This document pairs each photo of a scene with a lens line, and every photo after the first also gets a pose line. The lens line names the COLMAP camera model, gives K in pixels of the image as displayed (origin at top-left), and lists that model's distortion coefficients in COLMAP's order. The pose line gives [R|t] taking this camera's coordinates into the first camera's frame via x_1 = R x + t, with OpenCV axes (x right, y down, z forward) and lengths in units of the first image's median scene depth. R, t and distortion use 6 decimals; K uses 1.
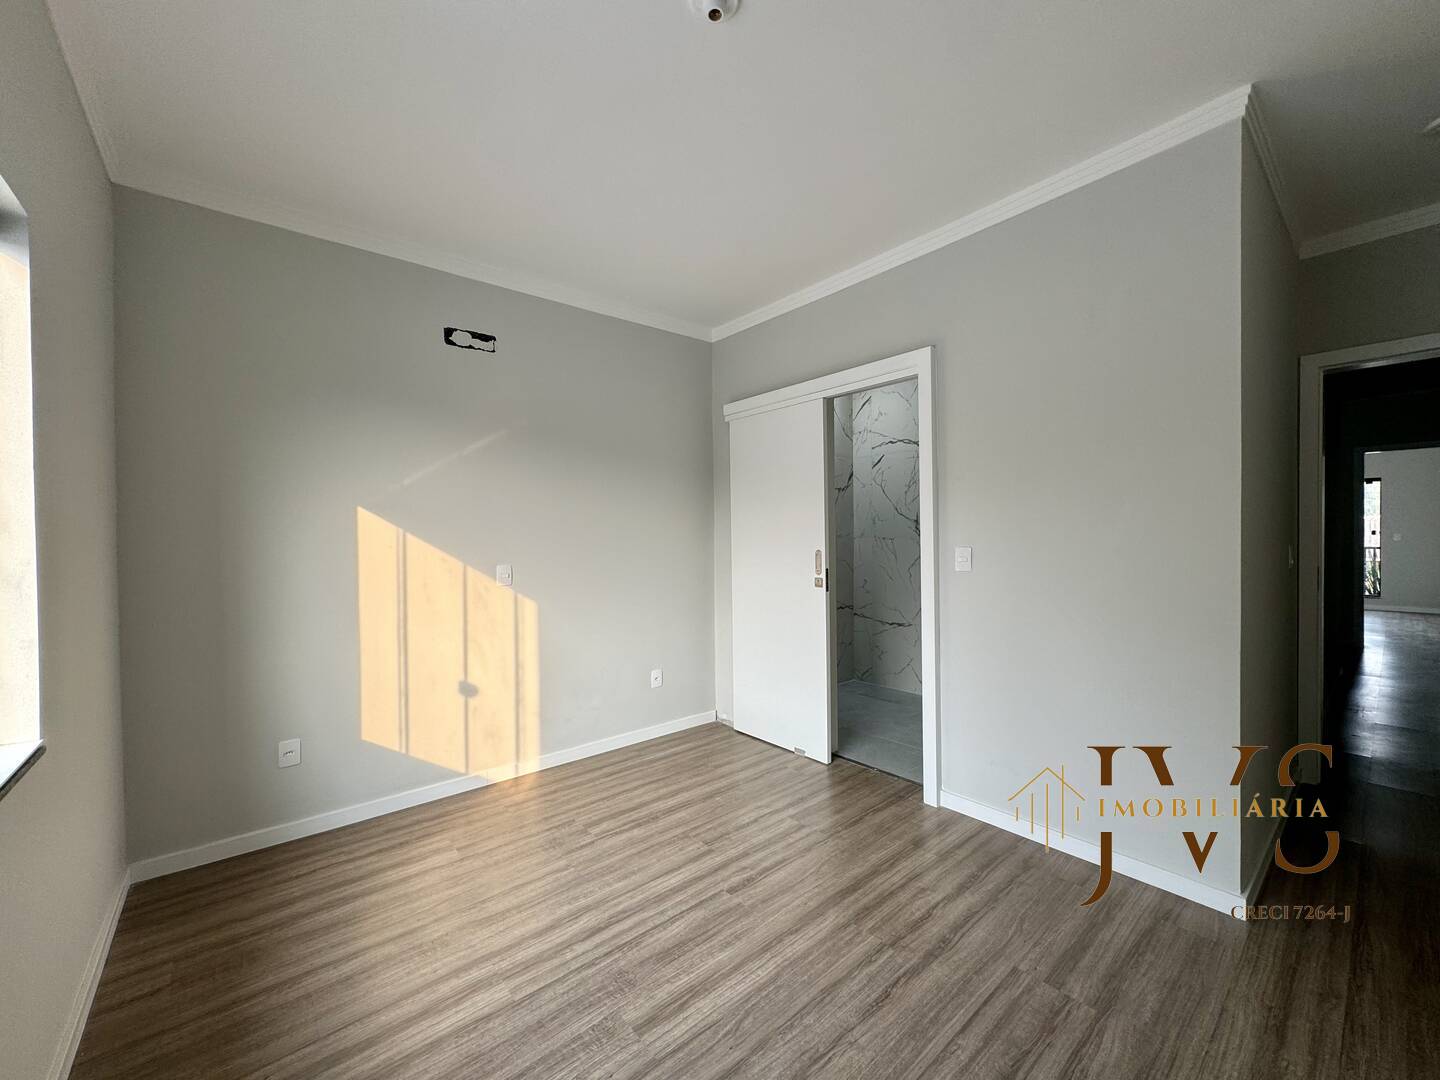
lens RADIAL K [[576.9, 0, 719.1], [0, 576.9, 539.0], [0, 0, 1]] dist [-0.001507, 0.000399]
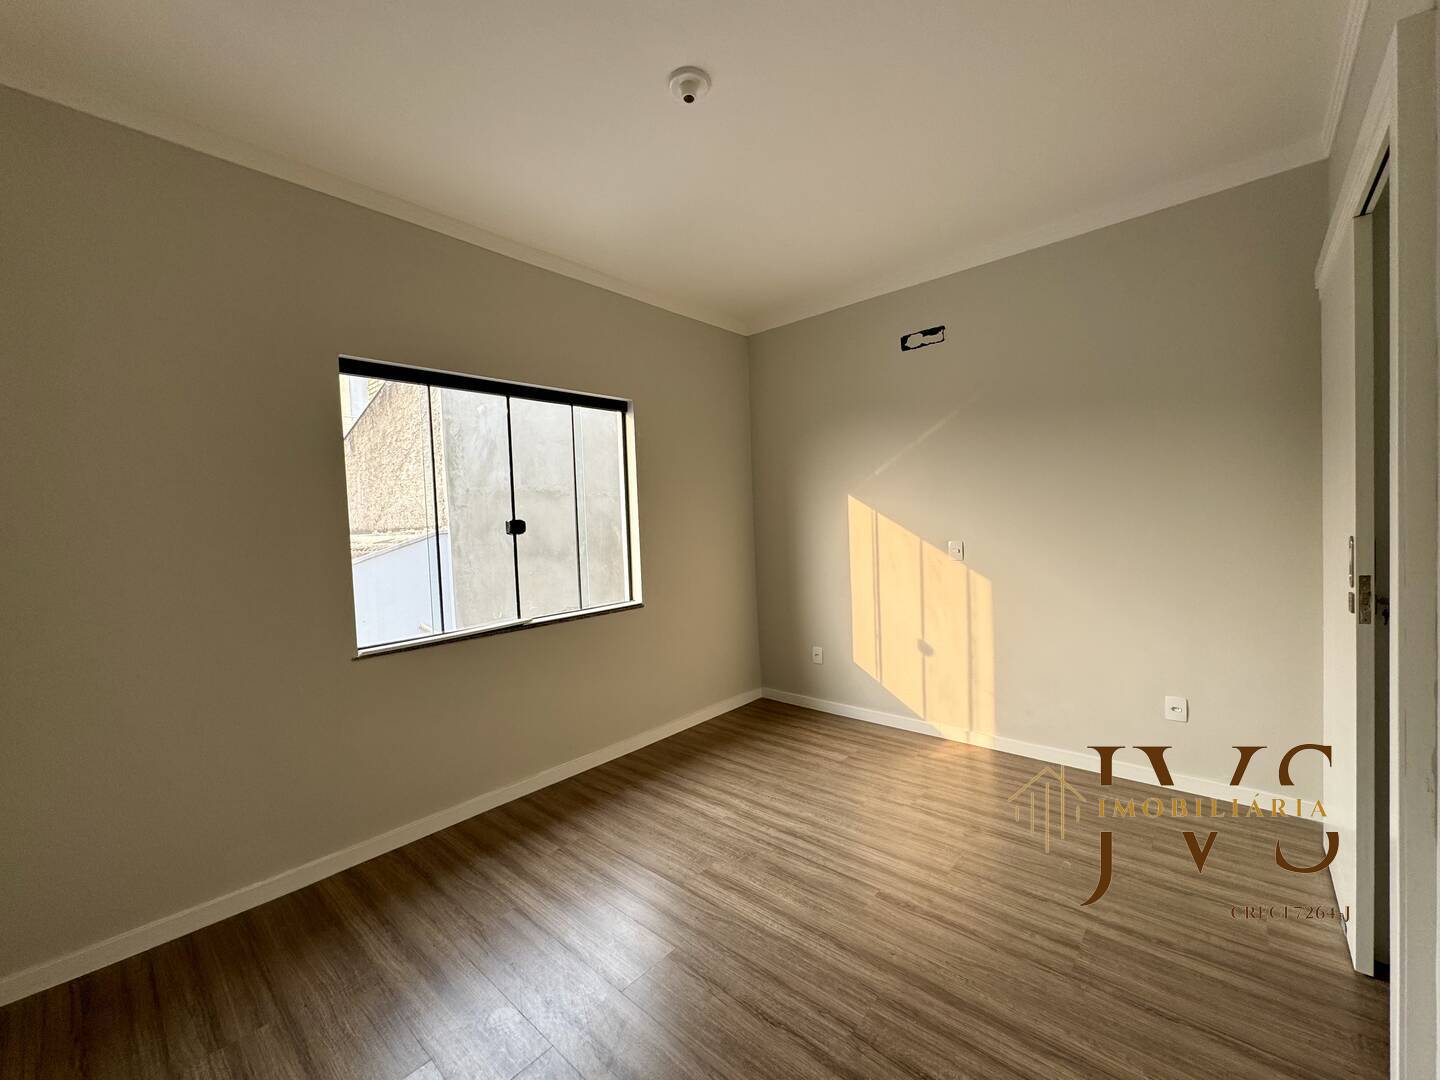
lens RADIAL K [[576.9, 0, 719.1], [0, 576.9, 539.0], [0, 0, 1]] dist [-0.001507, 0.000399]
pose [[0.139414, 0.037991, -0.989505, 0.669866], [0.028373, 0.998700, 0.042342, -0.016676], [0.989828, -0.033978, 0.138155, 0.465316]]
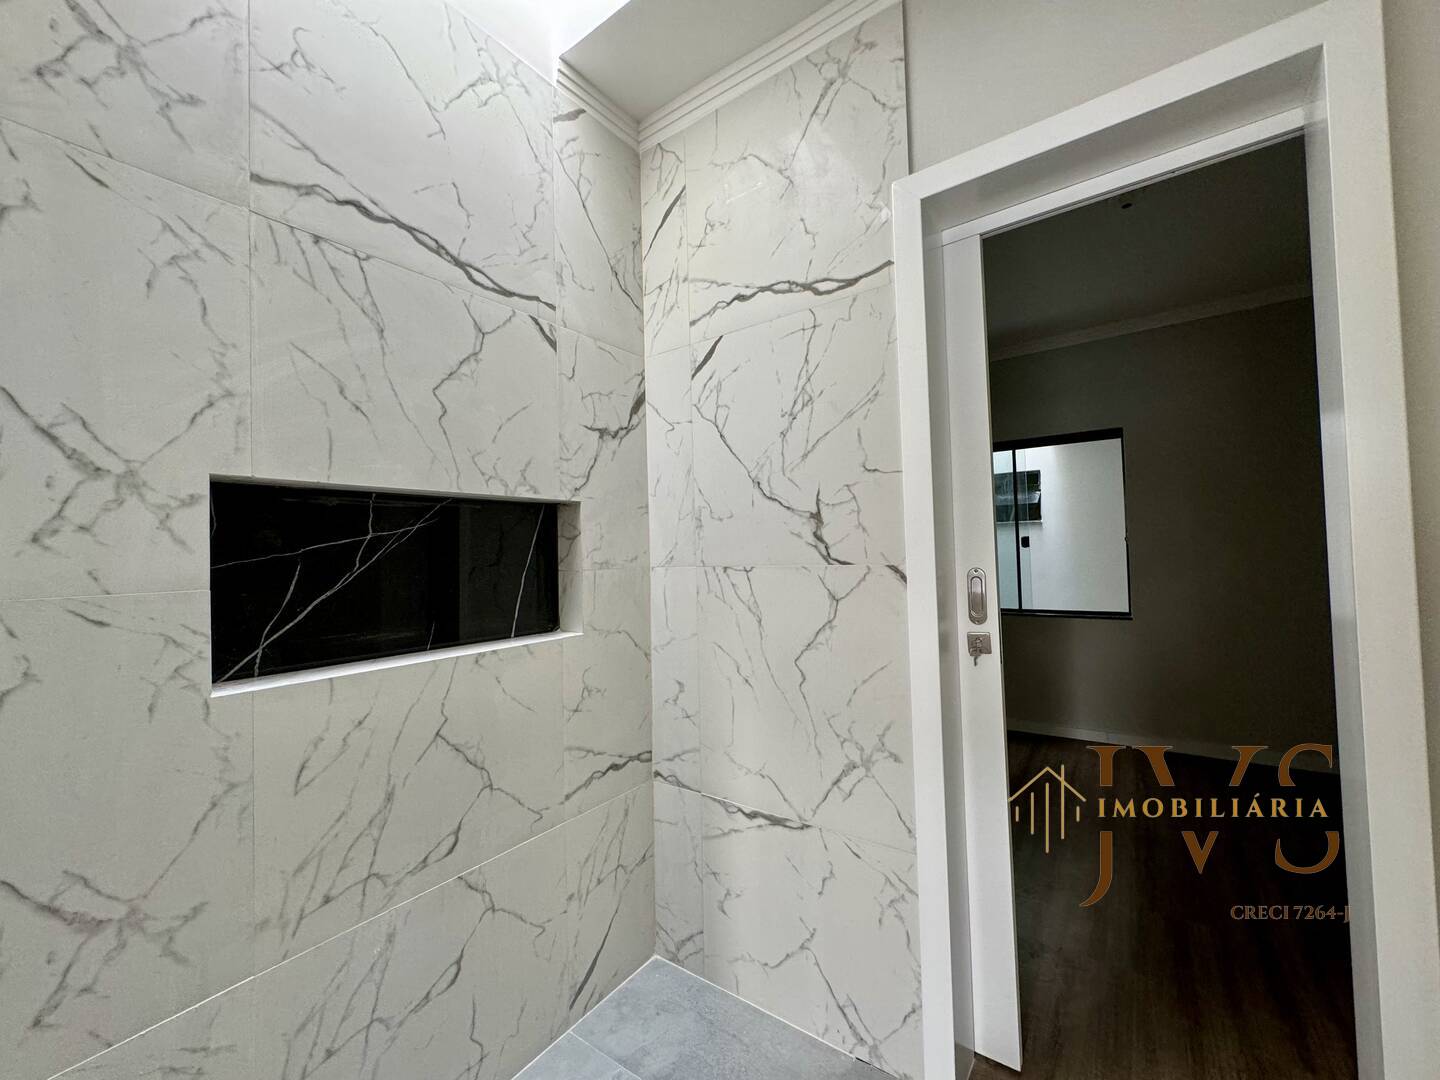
lens RADIAL K [[576.9, 0, 719.1], [0, 576.9, 539.0], [0, 0, 1]] dist [-0.001507, 0.000399]
pose [[0.971122, -0.010075, 0.238370, 0.337382], [0.020046, 0.999021, -0.039445, -0.008731], [-0.237739, 0.043084, 0.970373, 1.121990]]
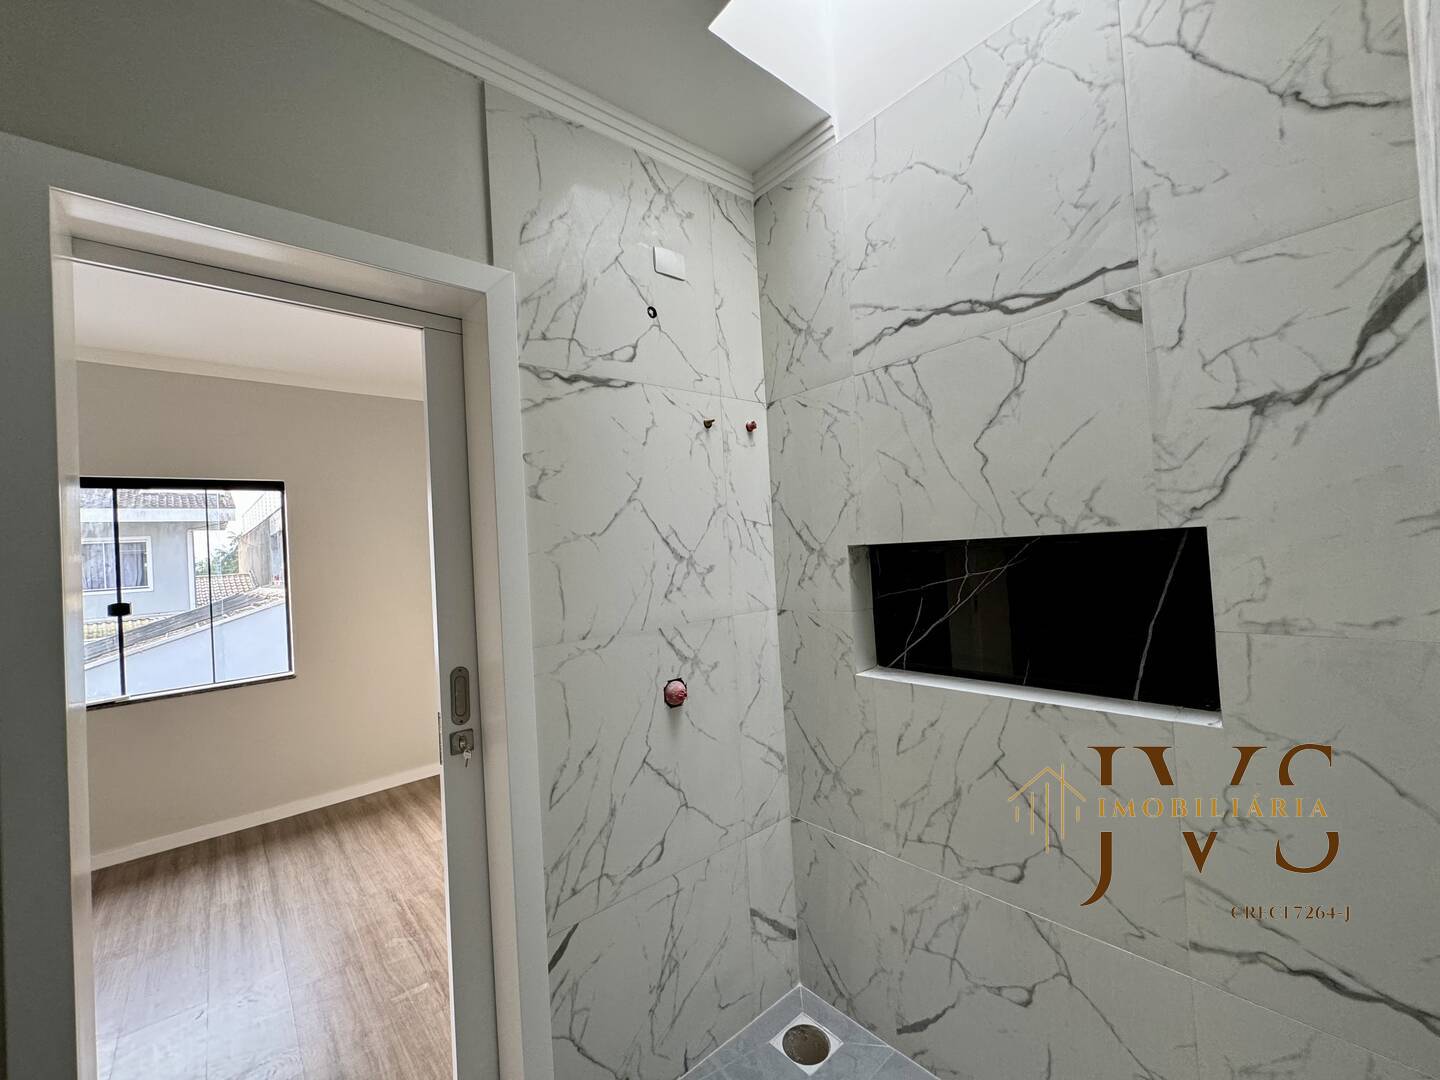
lens RADIAL K [[578.6, 0, 719.5], [0, 578.6, 537.6], [0, 0, 1]] dist [-0.002290, 0.000582]
pose [[0.012157, -0.007429, -0.999899, 0.726103], [0.048676, 0.998791, -0.006829, -0.079236], [0.998741, -0.048588, 0.012504, 1.394992]]
